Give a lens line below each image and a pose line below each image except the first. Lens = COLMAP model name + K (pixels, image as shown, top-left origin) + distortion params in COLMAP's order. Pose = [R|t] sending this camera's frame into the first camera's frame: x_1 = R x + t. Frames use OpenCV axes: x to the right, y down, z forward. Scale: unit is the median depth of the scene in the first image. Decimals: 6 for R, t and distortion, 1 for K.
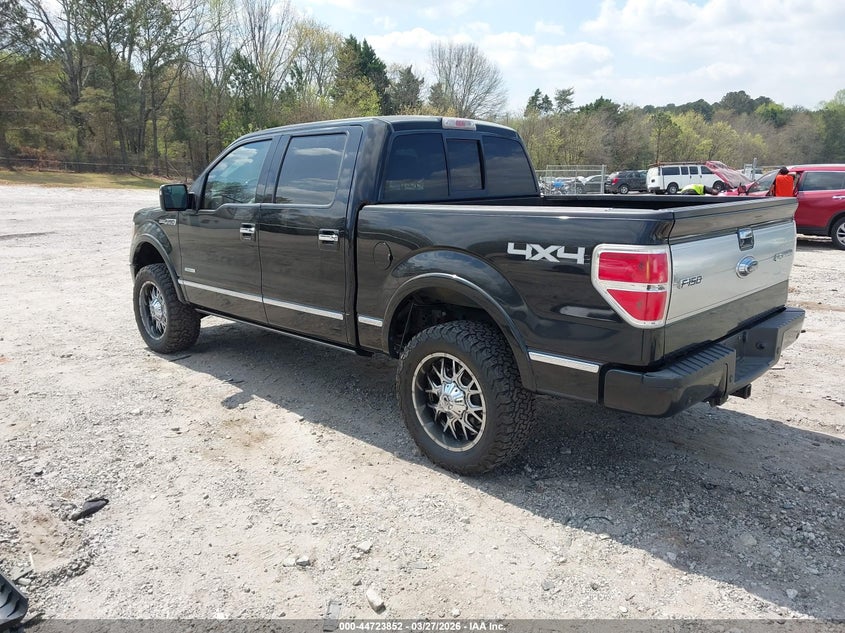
lens RADIAL K [[679.6, 0, 427.6], [0, 679.6, 320.9], [0, 0, 1]] dist [-0.043908, 0.000579]
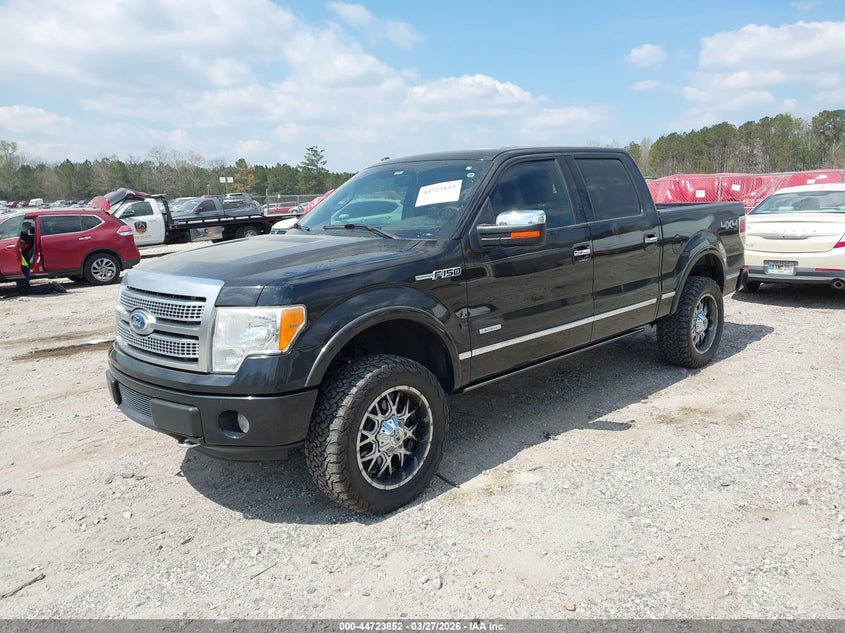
lens RADIAL K [[679.6, 0, 424.8], [0, 679.6, 311.7], [0, 0, 1]] dist [-0.043908, 0.000579]
pose [[0.033039, -0.163933, 0.985918, -1.222164], [0.260689, 0.953723, 0.149844, -0.252333], [-0.964857, 0.252067, 0.074245, 1.154210]]
